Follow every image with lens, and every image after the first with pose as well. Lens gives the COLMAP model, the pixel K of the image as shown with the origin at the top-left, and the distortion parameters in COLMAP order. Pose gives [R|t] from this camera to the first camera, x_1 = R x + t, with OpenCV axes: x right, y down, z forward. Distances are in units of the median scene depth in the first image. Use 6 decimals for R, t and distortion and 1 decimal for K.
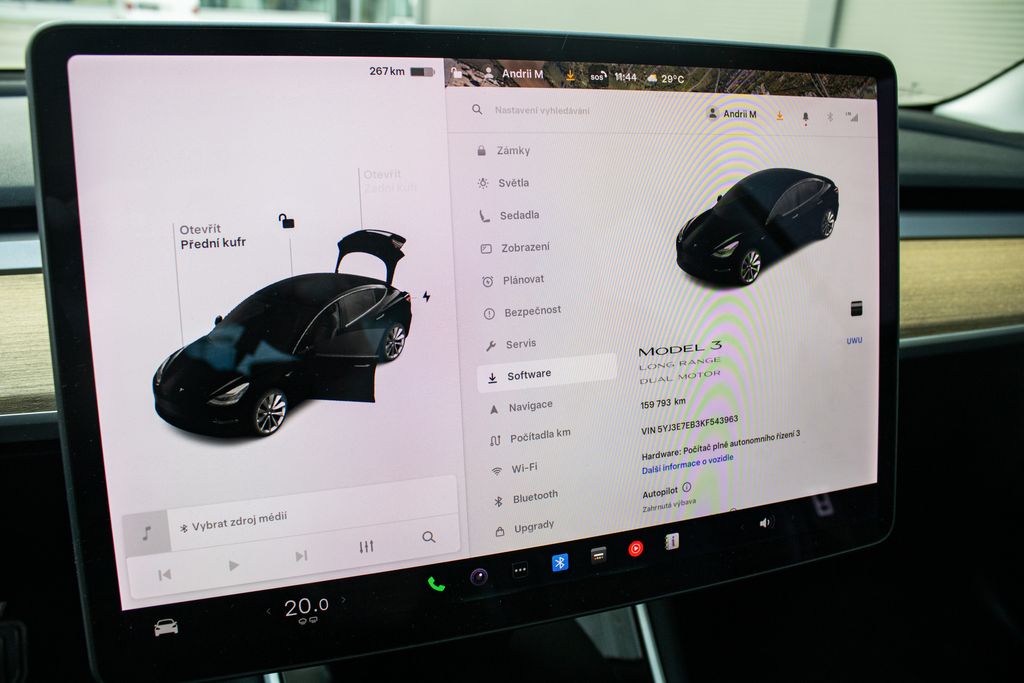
lens RADIAL K [[839.8, 0, 512.0], [0, 839.8, 341.5], [0, 0, 1]] dist [-0.175437, 0.149640]
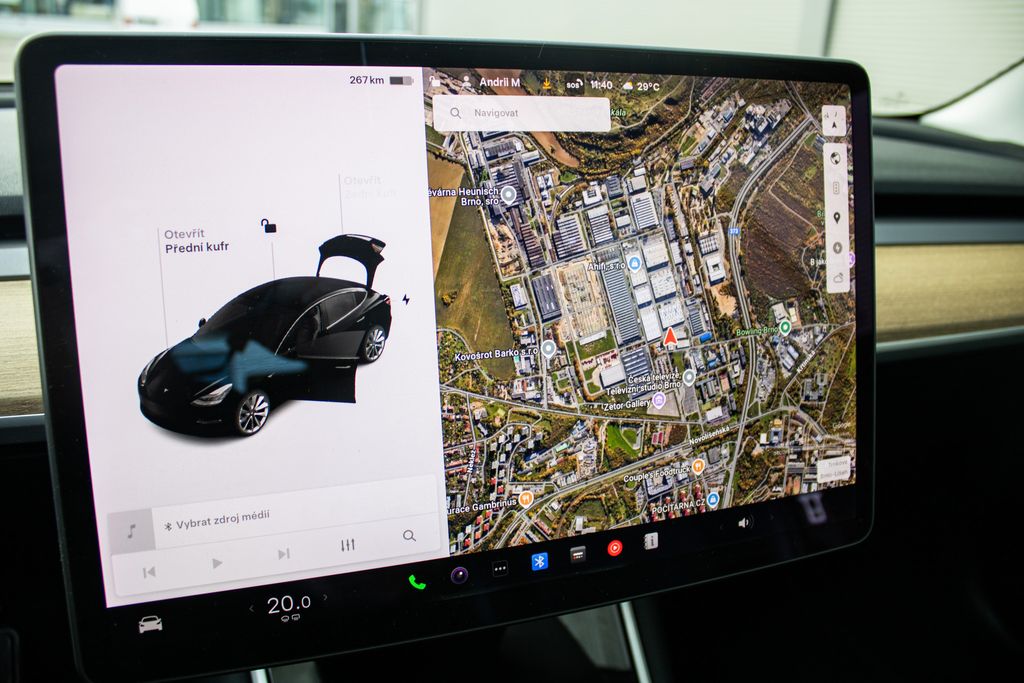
lens RADIAL K [[839.8, 0, 512.0], [0, 839.8, 341.5], [0, 0, 1]] dist [-0.175437, 0.149640]
pose [[0.999992, -0.003655, 0.001485, 0.025685], [0.003677, 0.999884, -0.014797, 0.013196], [-0.001431, 0.014802, 0.999889, -0.021691]]
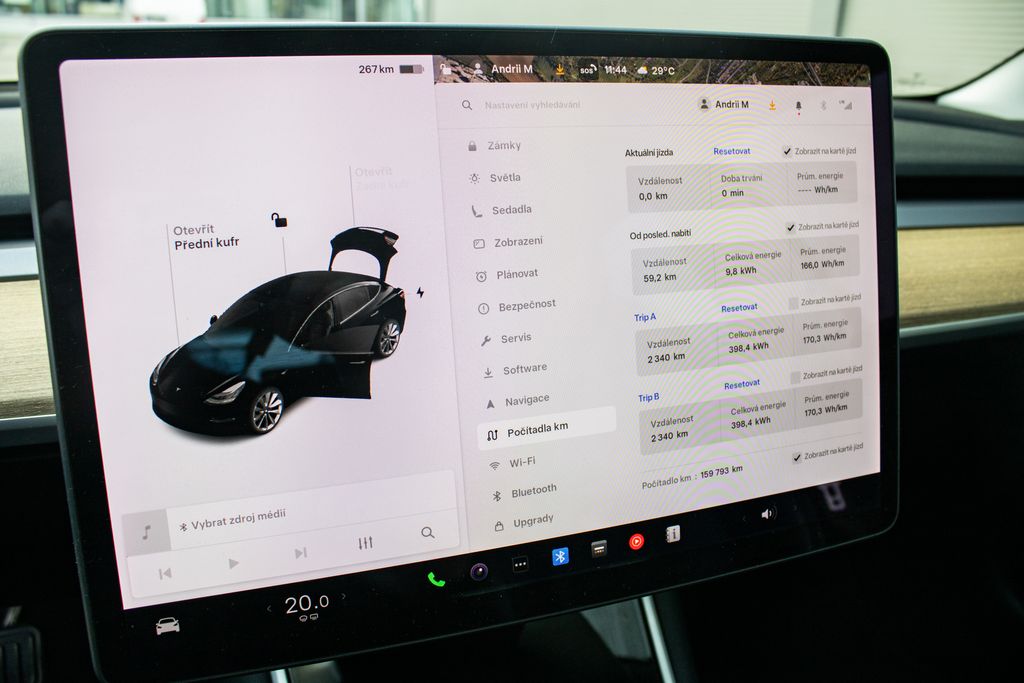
lens RADIAL K [[839.8, 0, 512.0], [0, 839.8, 341.5], [0, 0, 1]] dist [-0.175437, 0.149640]
pose [[0.999693, -0.019865, -0.014822, 0.021489], [0.019816, 0.999798, -0.003502, 0.010718], [0.014889, 0.003207, 0.999884, -0.001852]]
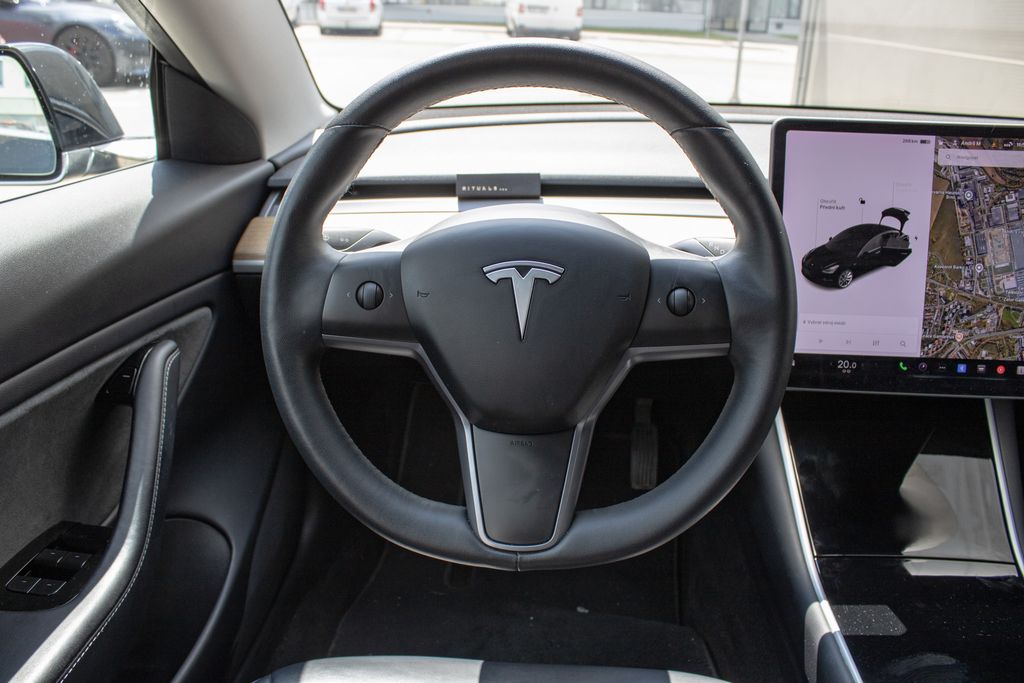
lens RADIAL K [[839.8, 0, 512.0], [0, 839.8, 341.5], [0, 0, 1]] dist [-0.175437, 0.149640]
pose [[0.911113, 0.115317, -0.395697, -0.202175], [-0.114399, 0.993094, 0.026003, 0.302138], [0.395963, 0.021576, 0.918013, -1.507651]]
